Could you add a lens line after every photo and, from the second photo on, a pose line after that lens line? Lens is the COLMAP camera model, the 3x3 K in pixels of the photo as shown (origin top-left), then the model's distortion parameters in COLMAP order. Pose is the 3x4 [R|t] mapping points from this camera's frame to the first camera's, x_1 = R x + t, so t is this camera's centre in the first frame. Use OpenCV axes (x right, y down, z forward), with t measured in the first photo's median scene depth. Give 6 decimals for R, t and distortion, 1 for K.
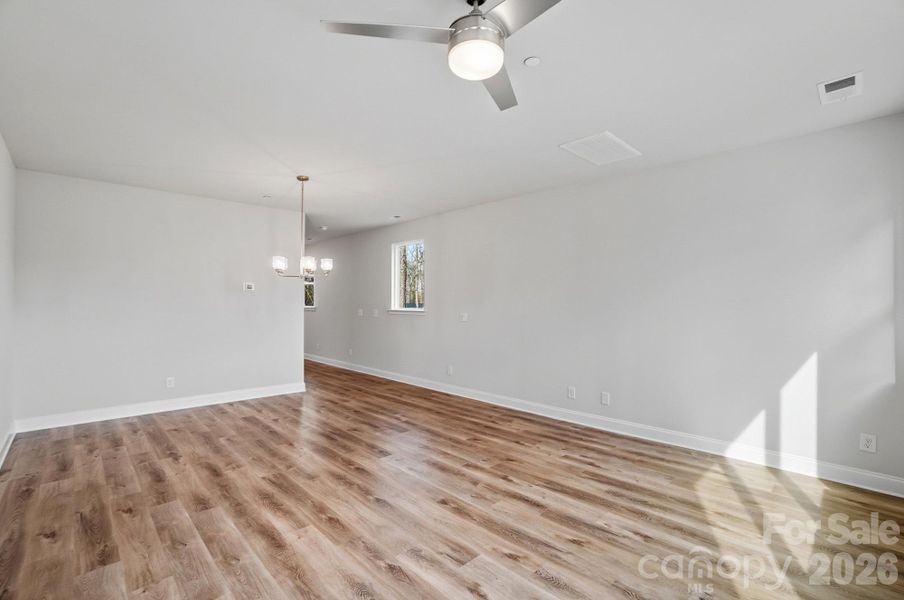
lens RADIAL K [[404.5, 0, 453.2], [0, 404.5, 302.5], [0, 0, 1]] dist [-0.043471, 0.008548]
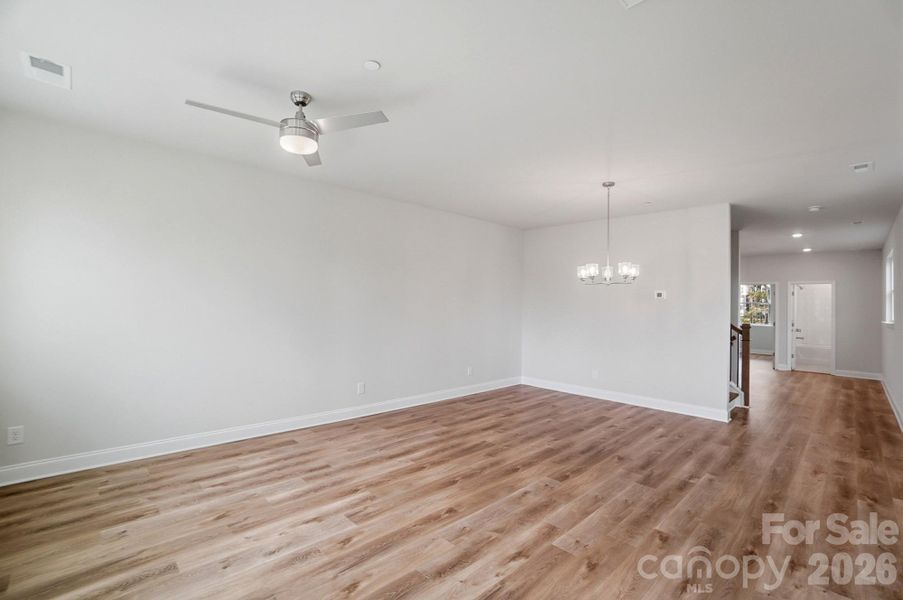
lens RADIAL K [[404.1, 0, 449.6], [0, 404.1, 293.6], [0, 0, 1]] dist [-0.043471, 0.008548]
pose [[-0.009740, -0.032505, -0.999424, 0.779604], [-0.018988, 0.999297, -0.032316, -0.000853], [0.999772, 0.018662, -0.010351, 0.801875]]
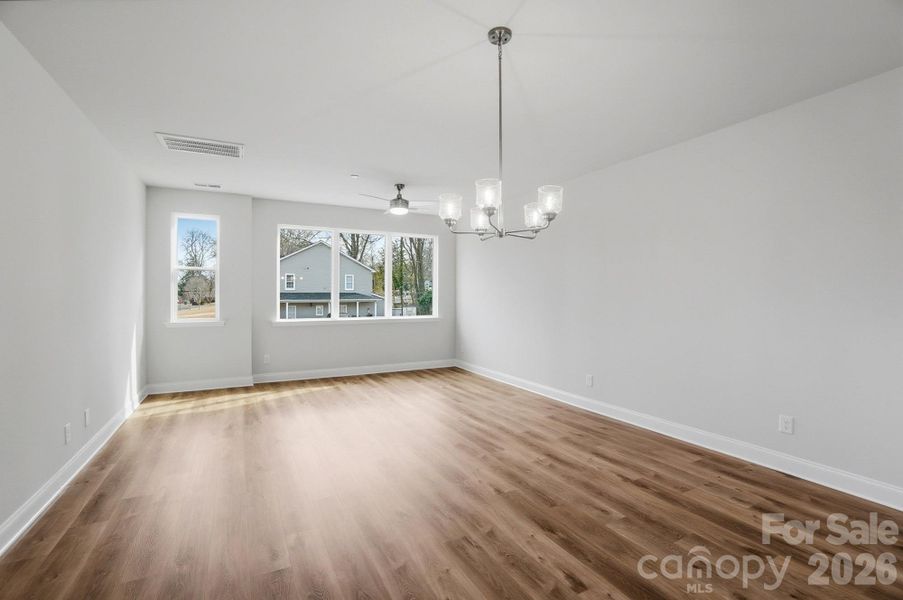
lens RADIAL K [[404.1, 0, 443.3], [0, 404.1, 296.6], [0, 0, 1]] dist [-0.043471, 0.008548]
pose [[-0.955011, -0.007383, 0.296477, -0.581785], [-0.006701, 0.999972, 0.003318, 0.014697], [-0.296493, 0.001182, -0.955034, 1.902157]]
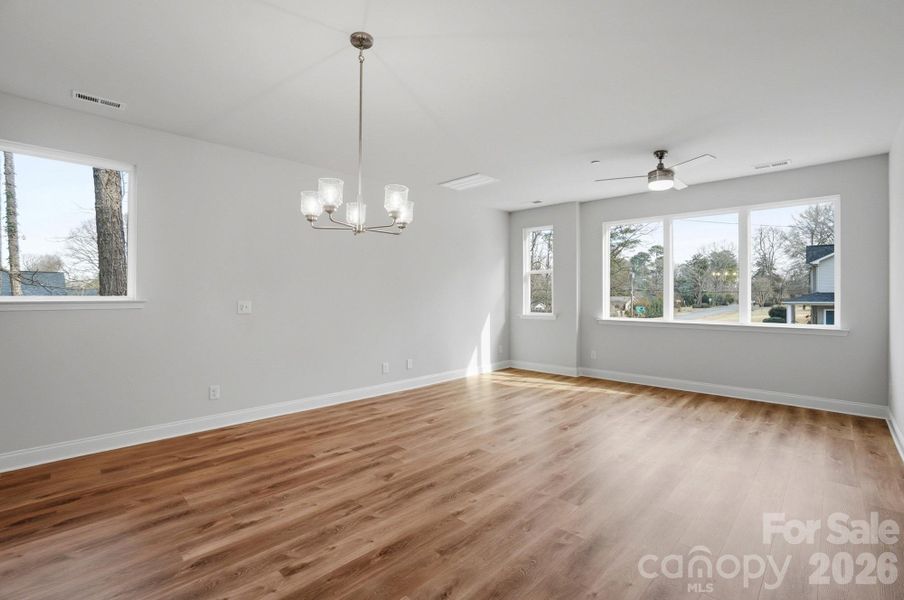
lens RADIAL K [[404.5, 0, 450.5], [0, 404.5, 295.9], [0, 0, 1]] dist [-0.043471, 0.008548]
pose [[-0.022252, -0.006121, 0.999734, -1.135472], [-0.003944, 0.999974, 0.006035, 0.021819], [-0.999745, -0.003809, -0.022275, 1.149816]]
